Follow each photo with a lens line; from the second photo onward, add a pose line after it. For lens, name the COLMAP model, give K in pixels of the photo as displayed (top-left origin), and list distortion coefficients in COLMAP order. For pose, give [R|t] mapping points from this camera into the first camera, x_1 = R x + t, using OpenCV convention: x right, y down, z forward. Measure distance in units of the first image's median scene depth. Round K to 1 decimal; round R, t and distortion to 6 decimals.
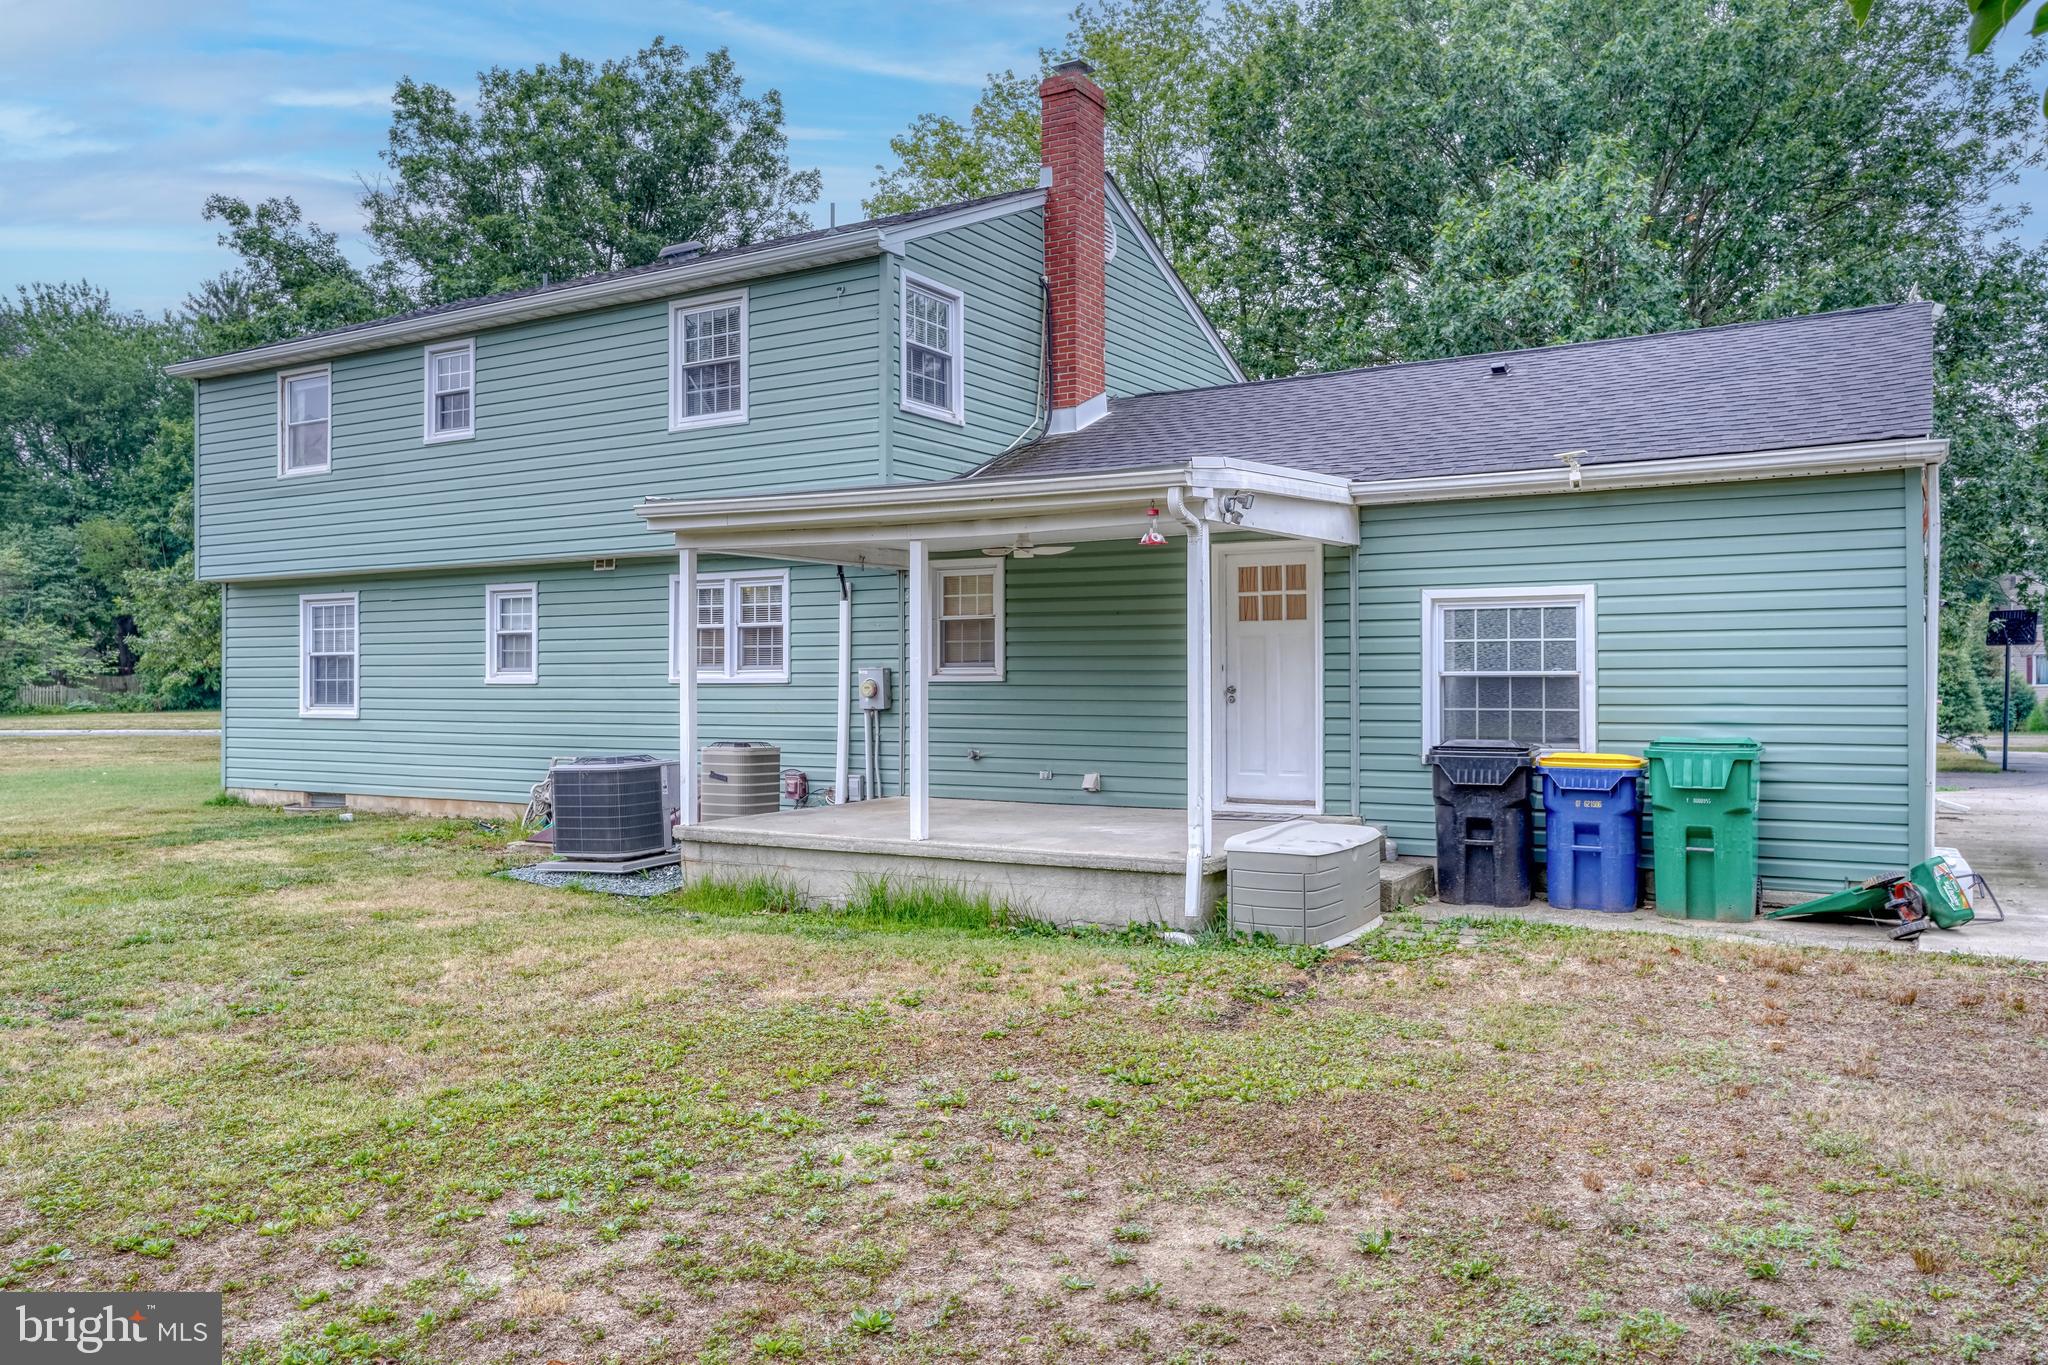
lens RADIAL K [[1518.4, 0, 1024.0], [0, 1518.4, 682.5], [0, 0, 1]] dist [-0.002412, -0.001089]
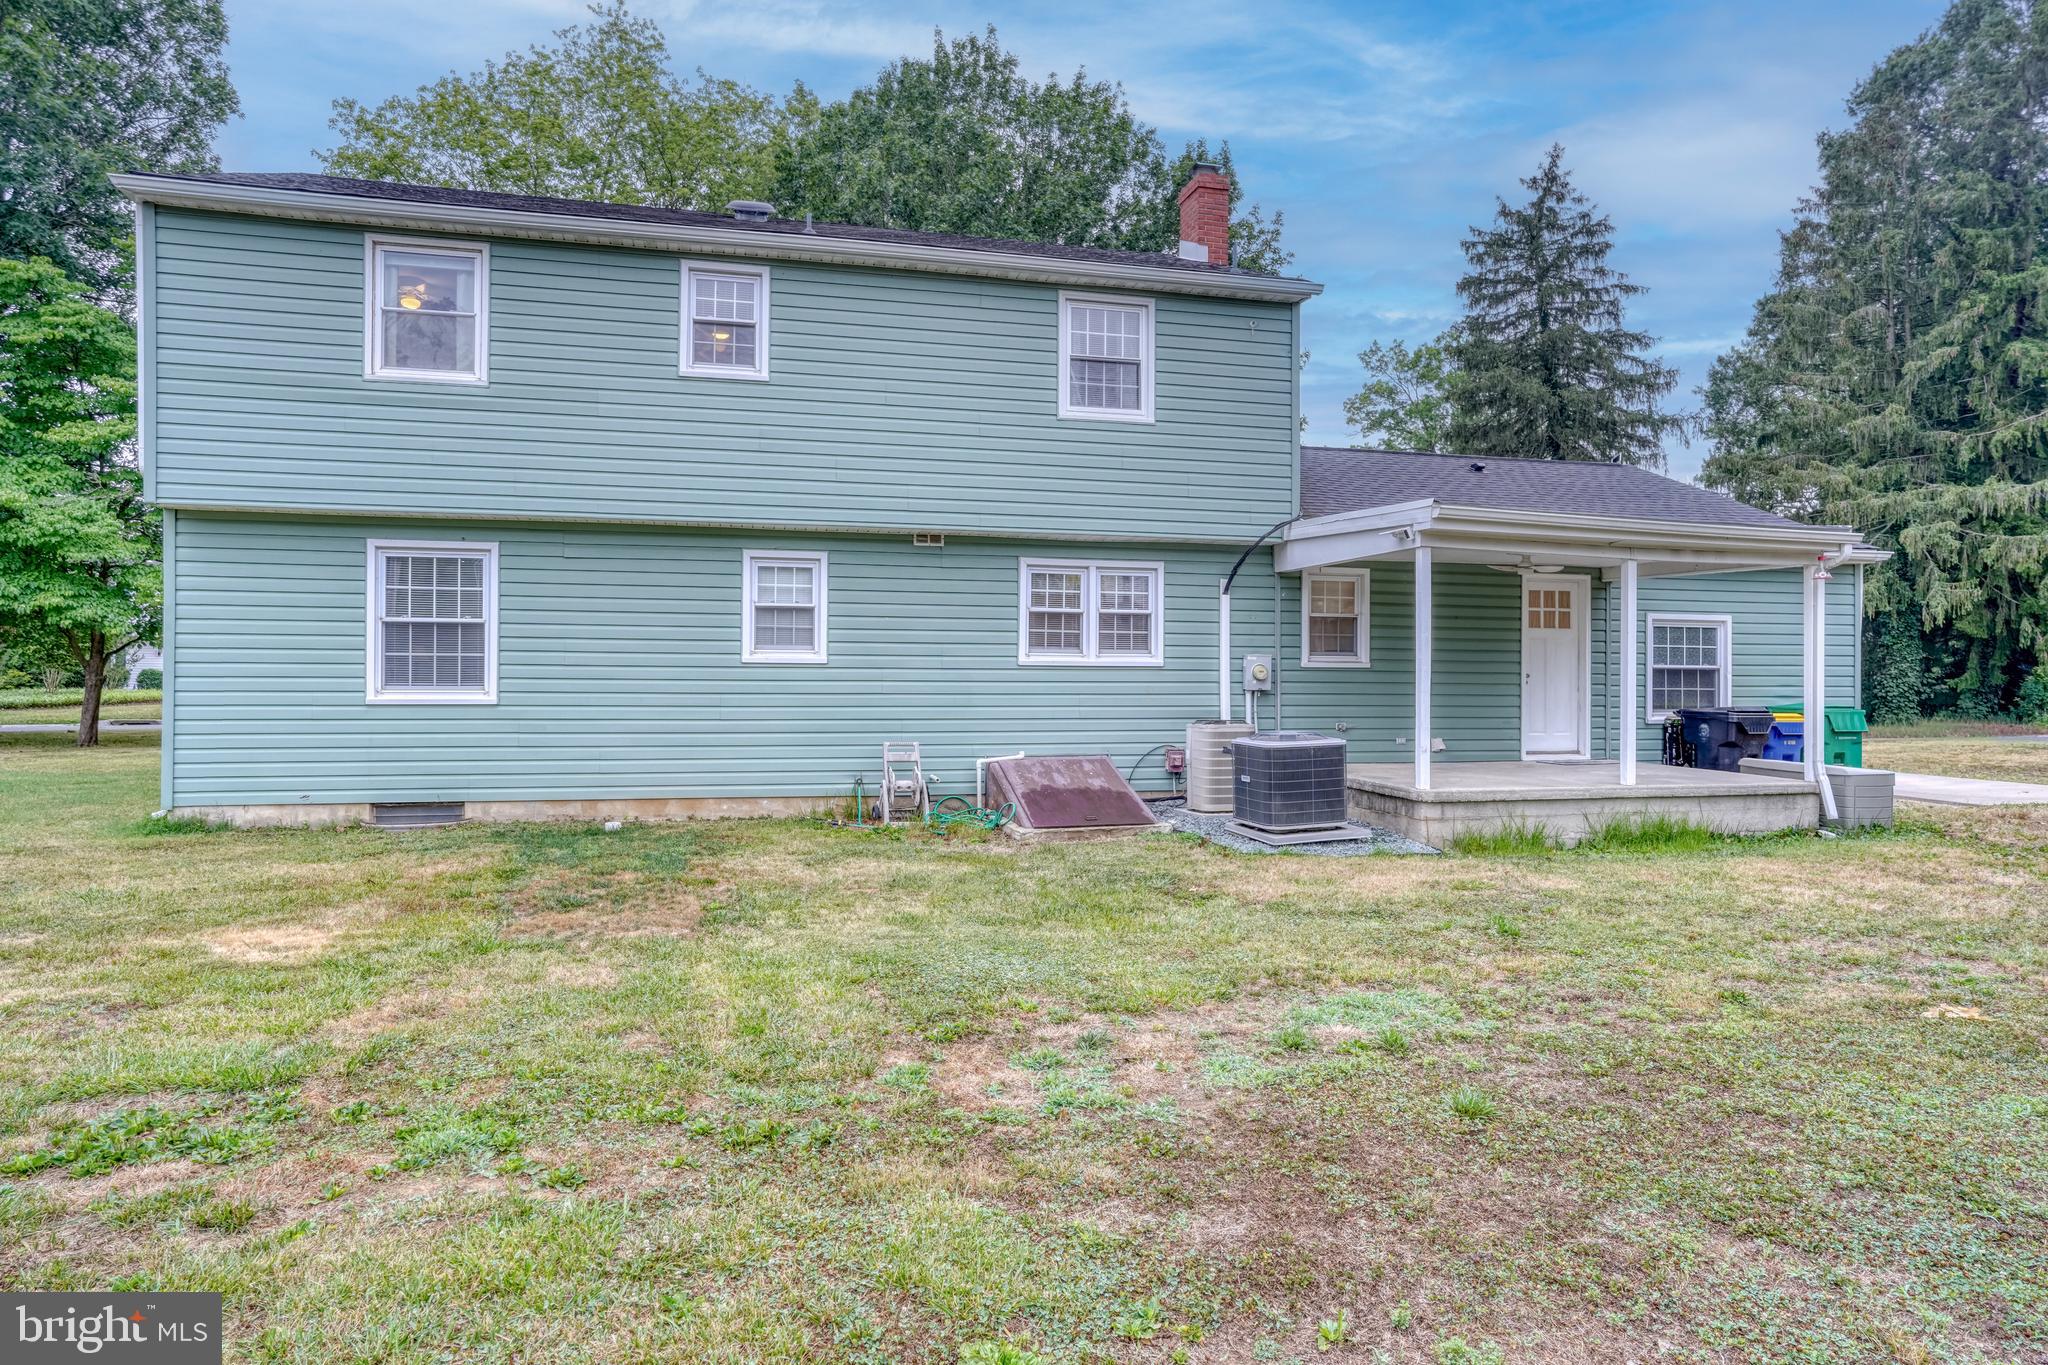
lens RADIAL K [[1235.2, 0, 1024.0], [0, 1235.2, 682.5], [0, 0, 1]] dist [-0.032012, 0.000207]
pose [[0.699905, 0.005621, 0.714213, -0.851489], [-0.007885, 0.999969, -0.000143, 0.012737], [-0.714192, -0.005531, 0.699928, 0.443057]]
